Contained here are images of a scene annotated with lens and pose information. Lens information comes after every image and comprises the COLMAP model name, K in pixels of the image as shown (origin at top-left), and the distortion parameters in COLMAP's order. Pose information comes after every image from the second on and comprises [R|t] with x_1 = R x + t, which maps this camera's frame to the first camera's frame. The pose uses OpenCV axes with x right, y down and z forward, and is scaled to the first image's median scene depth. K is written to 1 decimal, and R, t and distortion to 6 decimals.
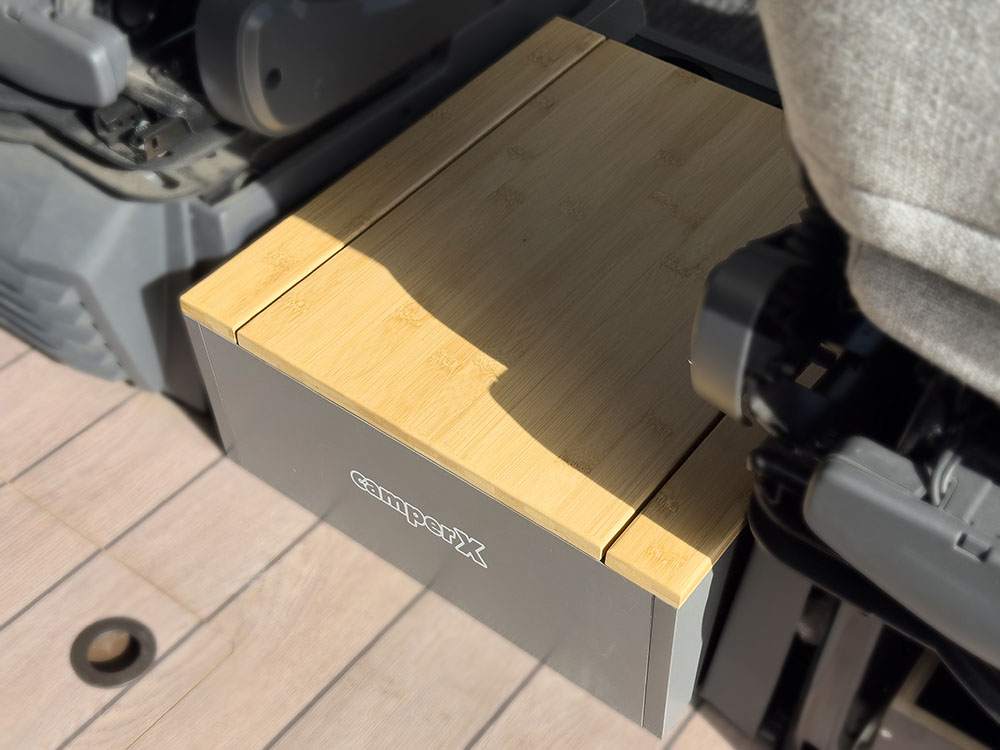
lens RADIAL K [[1390.9, 0, 500.0], [0, 1390.9, 375.0], [0, 0, 1]] dist [0.090406, 0.048781]
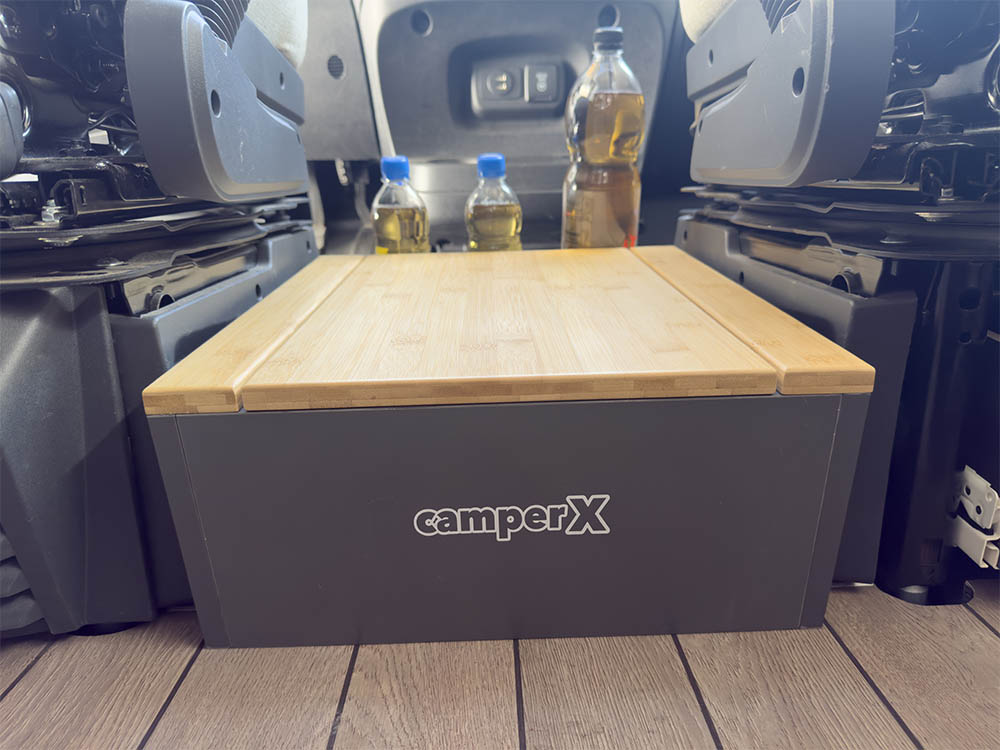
lens RADIAL K [[729.2, 0, 501.2], [0, 729.2, 374.1], [0, 0, 1]] dist [0.005931, -0.027919]
pose [[0.785879, -0.233281, 0.572690, -0.303719], [0.471938, 0.824698, -0.311686, 0.163142], [-0.399586, 0.515221, 0.758207, 0.592043]]
